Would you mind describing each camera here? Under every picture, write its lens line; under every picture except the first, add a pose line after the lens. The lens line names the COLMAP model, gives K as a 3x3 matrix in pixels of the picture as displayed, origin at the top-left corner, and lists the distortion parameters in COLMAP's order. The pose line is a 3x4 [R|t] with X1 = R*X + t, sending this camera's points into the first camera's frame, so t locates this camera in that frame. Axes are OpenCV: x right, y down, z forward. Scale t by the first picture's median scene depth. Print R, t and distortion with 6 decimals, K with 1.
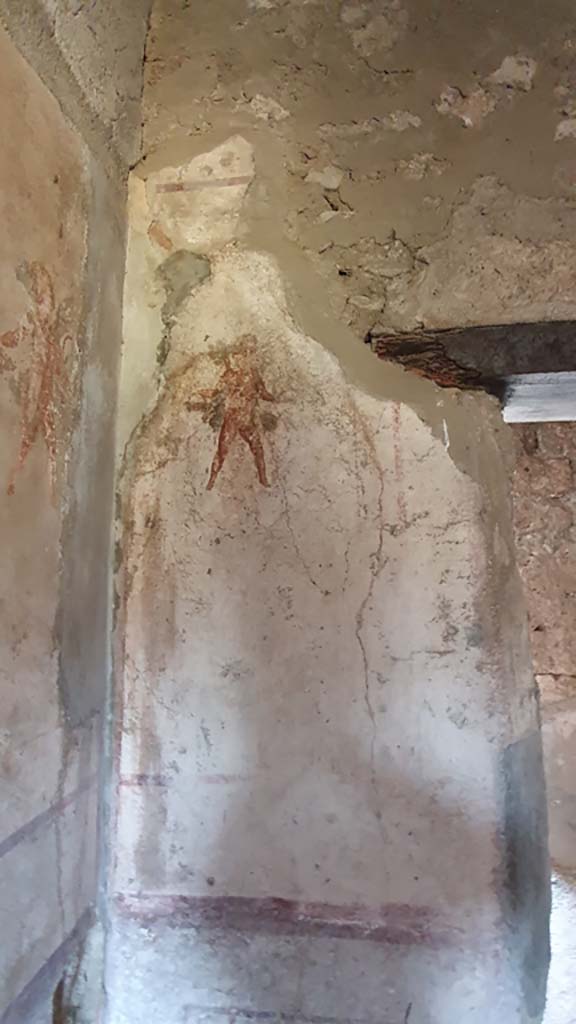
lens RADIAL K [[532.3, 0, 283.9], [0, 532.3, 506.2], [0, 0, 1]] dist [0.004151, -0.007540]
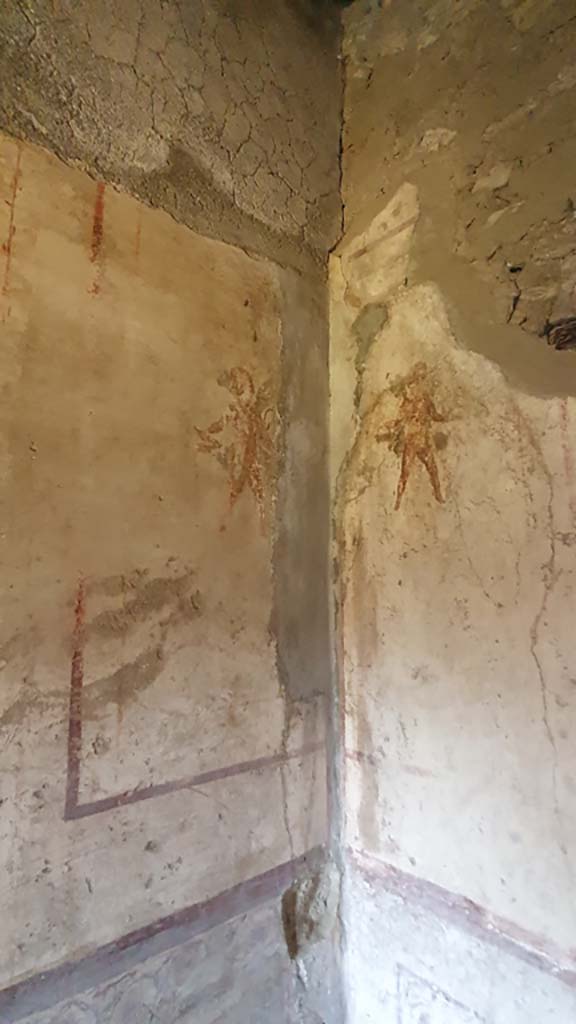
lens RADIAL K [[532.3, 0, 289.1], [0, 532.3, 504.9], [0, 0, 1]] dist [0.004151, -0.007540]
pose [[0.746370, -0.089142, -0.659534, 0.451459], [0.082550, 0.995736, -0.041164, -0.014413], [0.660391, -0.023721, 0.750547, 0.007541]]
